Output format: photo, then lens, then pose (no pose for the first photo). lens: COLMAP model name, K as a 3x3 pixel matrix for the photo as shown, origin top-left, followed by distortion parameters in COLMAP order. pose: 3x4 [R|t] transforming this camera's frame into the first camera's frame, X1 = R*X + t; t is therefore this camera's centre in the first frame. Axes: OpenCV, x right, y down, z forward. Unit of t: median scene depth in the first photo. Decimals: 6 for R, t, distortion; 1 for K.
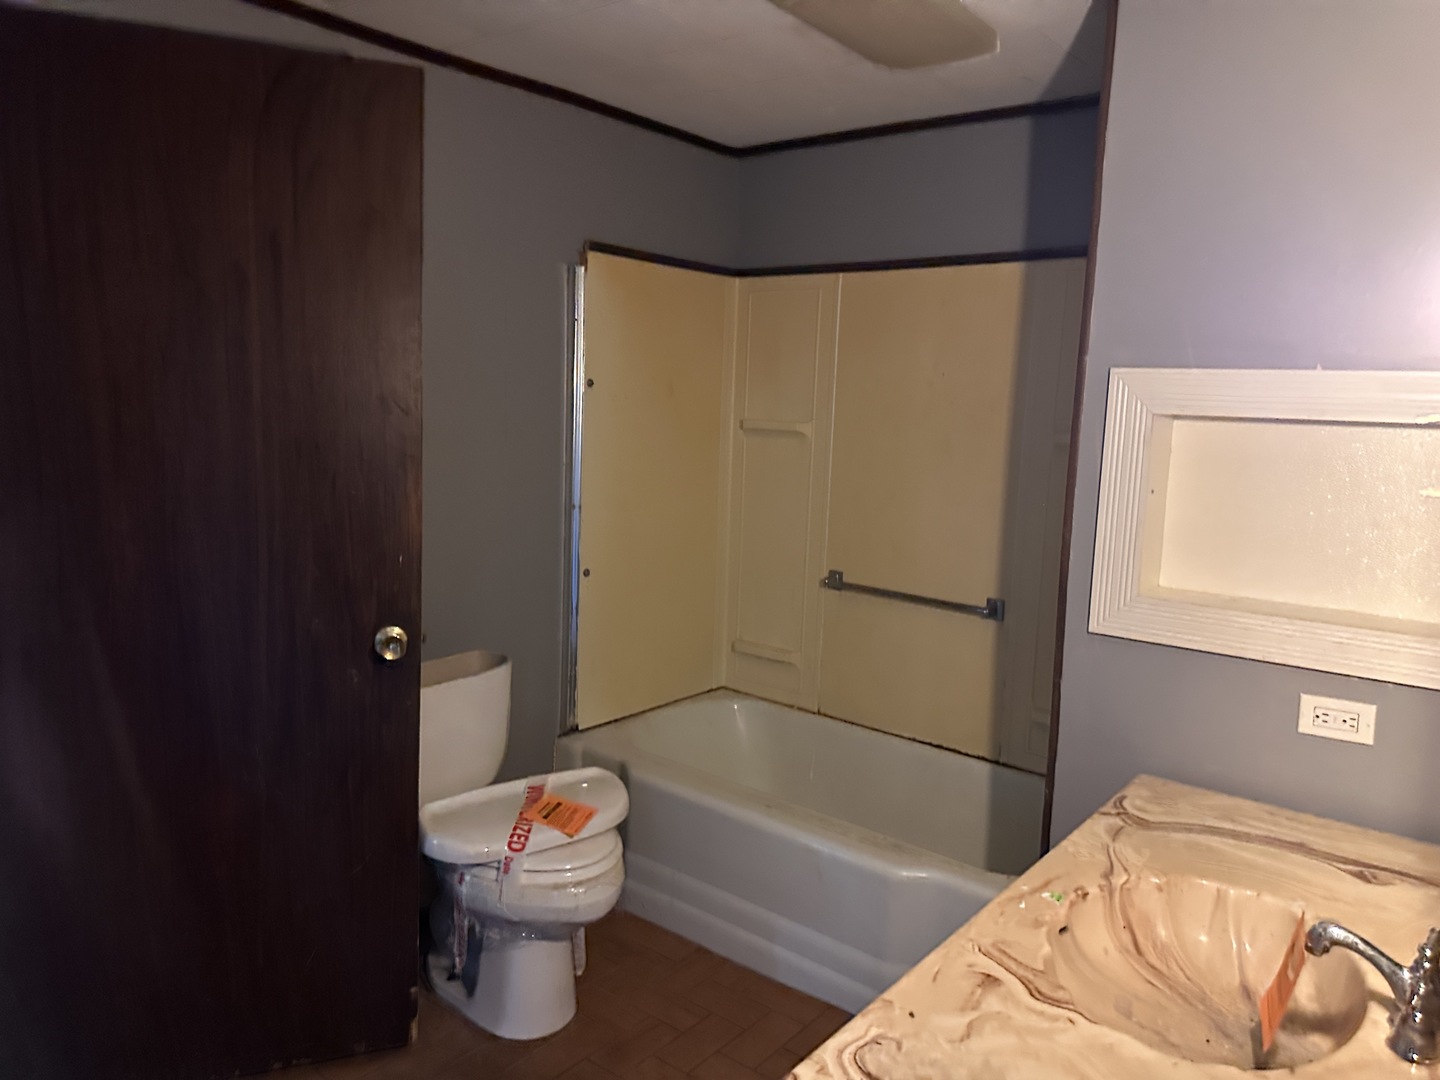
lens RADIAL K [[1005.4, 0, 731.4], [0, 1005.4, 534.9], [0, 0, 1]] dist [0.148739, -0.195476]
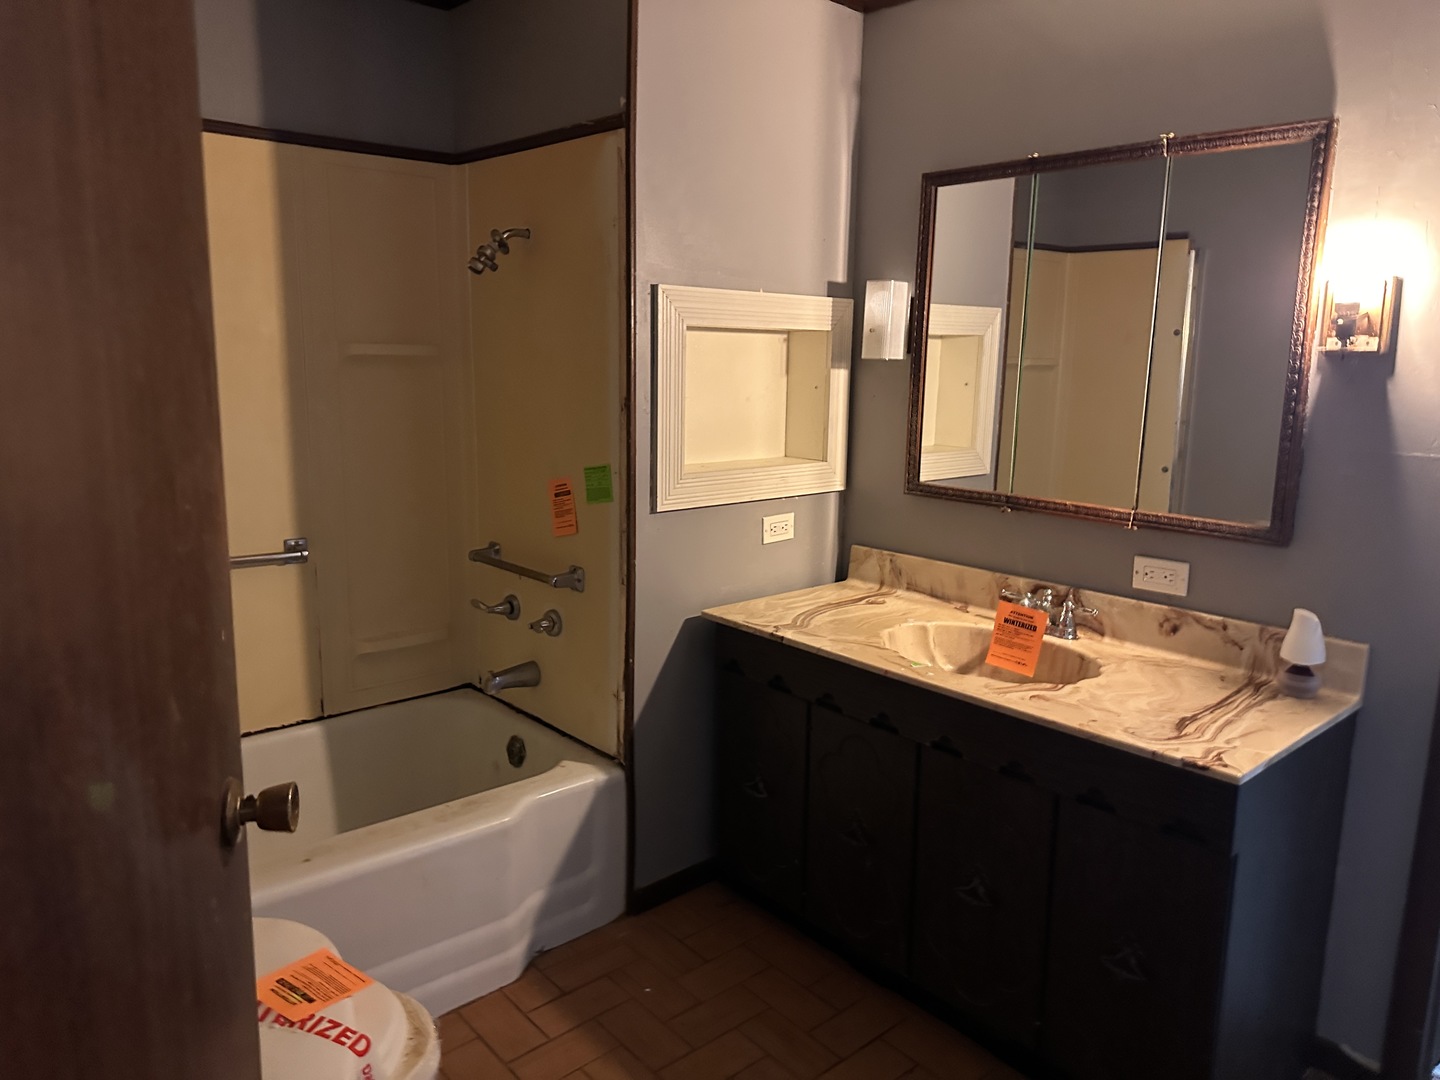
lens RADIAL K [[1005.4, 0, 731.4], [0, 1005.4, 534.9], [0, 0, 1]] dist [0.148739, -0.195476]
pose [[0.172657, -0.207025, 0.962980, -0.856799], [0.119417, 0.974850, 0.188166, -0.099404], [-0.977716, 0.082508, 0.193037, 0.782495]]
